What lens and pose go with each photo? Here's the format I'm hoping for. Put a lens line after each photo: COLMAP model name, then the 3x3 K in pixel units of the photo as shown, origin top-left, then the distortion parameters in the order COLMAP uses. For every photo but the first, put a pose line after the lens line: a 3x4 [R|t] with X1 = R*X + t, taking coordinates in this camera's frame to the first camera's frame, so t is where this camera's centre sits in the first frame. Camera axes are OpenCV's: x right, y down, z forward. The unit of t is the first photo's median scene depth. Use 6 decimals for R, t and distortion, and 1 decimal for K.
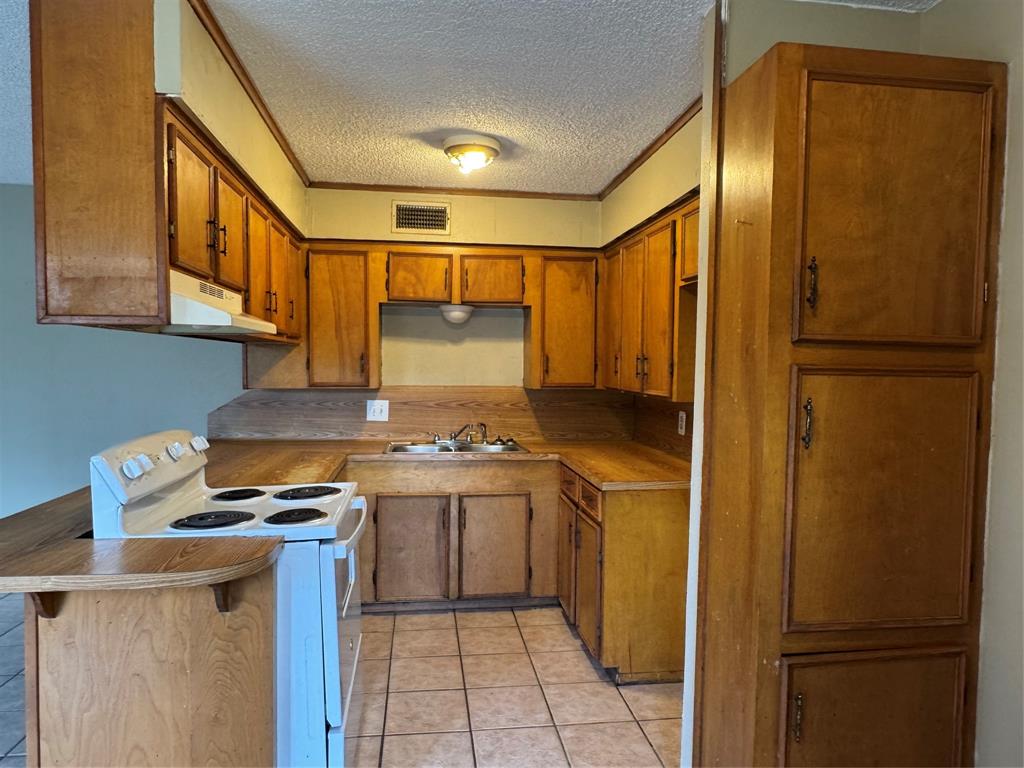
lens RADIAL K [[674.1, 0, 510.7], [0, 674.1, 387.8], [0, 0, 1]] dist [-0.000148, 0.009253]
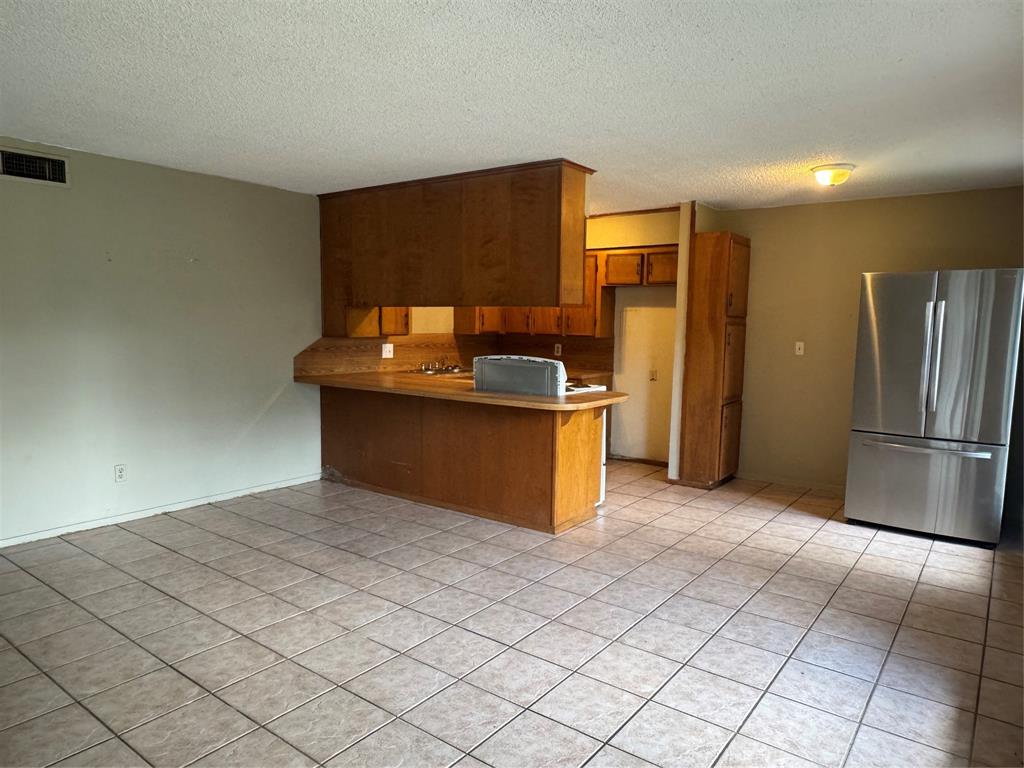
lens RADIAL K [[674.1, 0, 507.7], [0, 674.1, 387.6], [0, 0, 1]] dist [-0.000148, 0.009253]
pose [[0.705499, -0.075555, 0.704672, -1.067861], [0.024439, 0.996303, 0.082356, -0.001838], [-0.708289, -0.040881, 0.704738, -0.240784]]
